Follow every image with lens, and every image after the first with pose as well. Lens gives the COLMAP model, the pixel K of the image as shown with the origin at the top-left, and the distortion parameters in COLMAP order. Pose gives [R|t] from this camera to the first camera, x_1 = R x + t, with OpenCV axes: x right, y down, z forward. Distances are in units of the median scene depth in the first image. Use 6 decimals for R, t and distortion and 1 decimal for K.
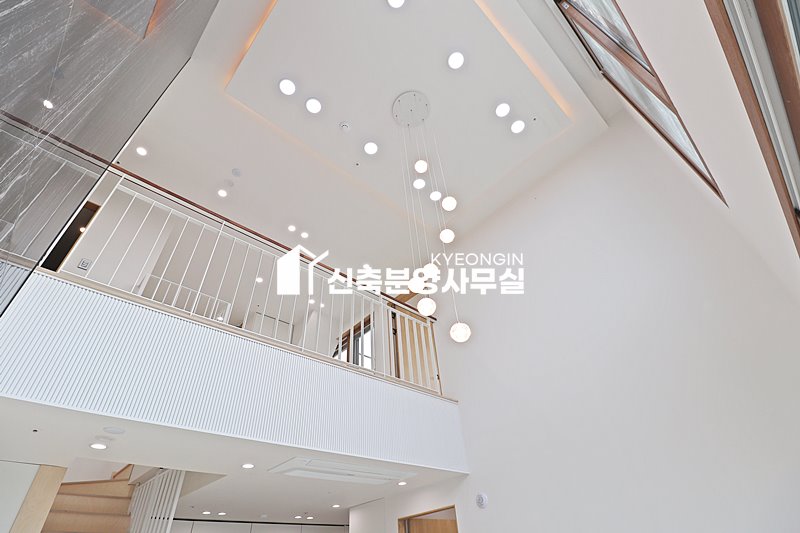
lens RADIAL K [[378.1, 0, 404.3], [0, 378.1, 261.3], [0, 0, 1]] dist [-0.011364, -0.000891]
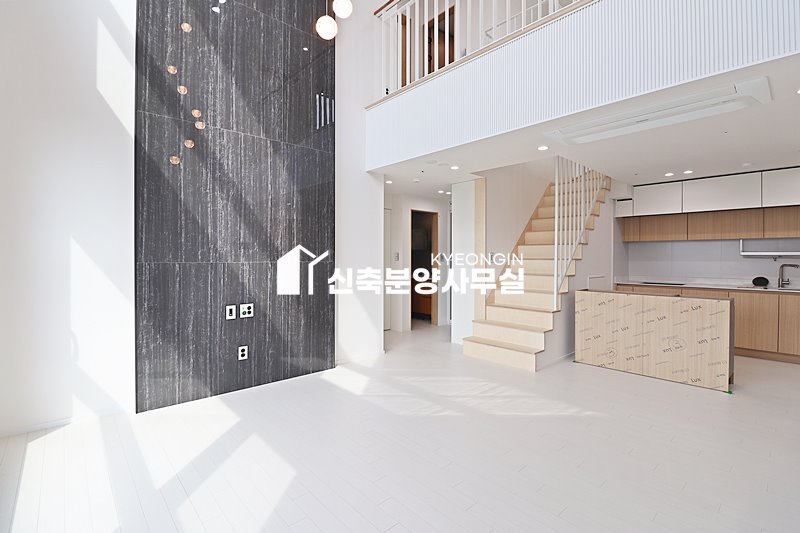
lens RADIAL K [[370.2, 0, 404.2], [0, 370.2, 260.6], [0, 0, 1]] dist [0.000420, -0.013399]
pose [[-0.005017, 0.079512, -0.996821, 0.516704], [0.657278, 0.751517, 0.056637, 0.321643], [0.753631, -0.654905, -0.056032, 0.364470]]
